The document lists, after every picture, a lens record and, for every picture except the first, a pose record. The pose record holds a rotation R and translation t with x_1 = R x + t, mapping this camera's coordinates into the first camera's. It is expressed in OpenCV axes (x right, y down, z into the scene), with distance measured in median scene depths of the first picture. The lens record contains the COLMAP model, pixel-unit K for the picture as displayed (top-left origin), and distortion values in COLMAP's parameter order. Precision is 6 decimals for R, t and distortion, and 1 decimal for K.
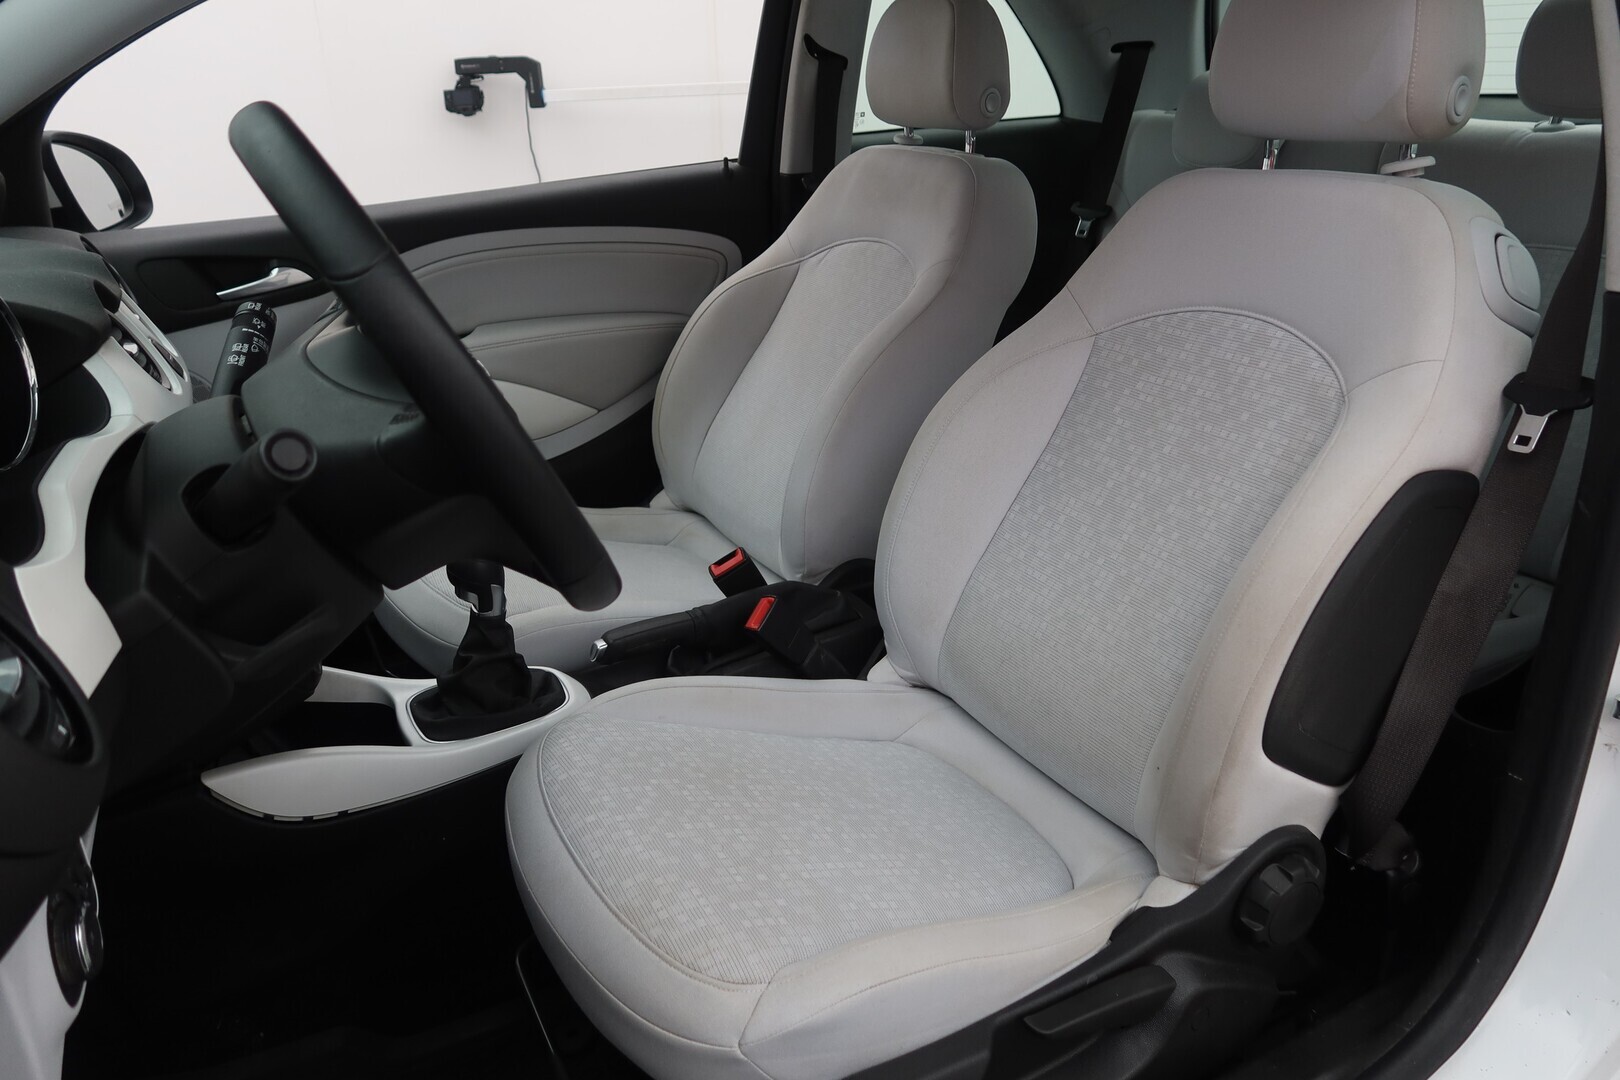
lens RADIAL K [[1133.1, 0, 810.0], [0, 1133.1, 540.0], [0, 0, 1]] dist [-0.021120, -0.007751]
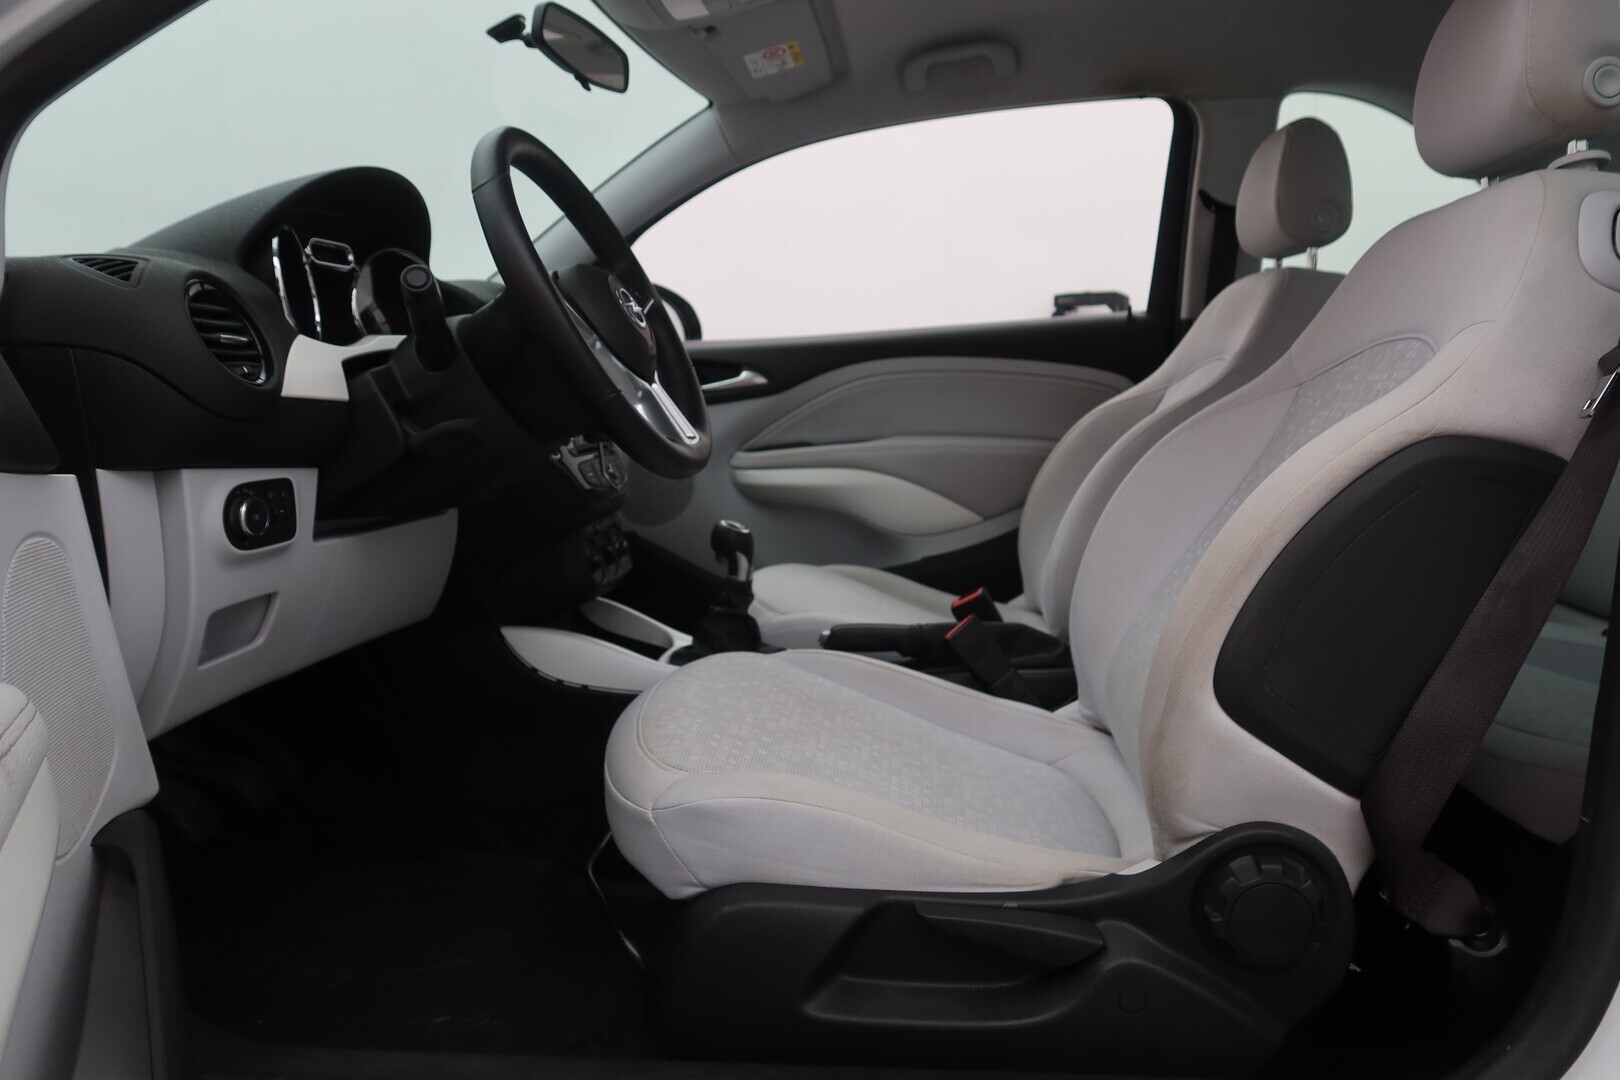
lens RADIAL K [[1133.1, 0, 810.0], [0, 1133.1, 540.0], [0, 0, 1]] dist [-0.021120, -0.007751]
pose [[0.820913, 0.085104, -0.564677, 0.472492], [-0.219891, 0.959693, -0.175034, 0.217305], [0.527021, 0.267855, 0.806538, 0.011972]]
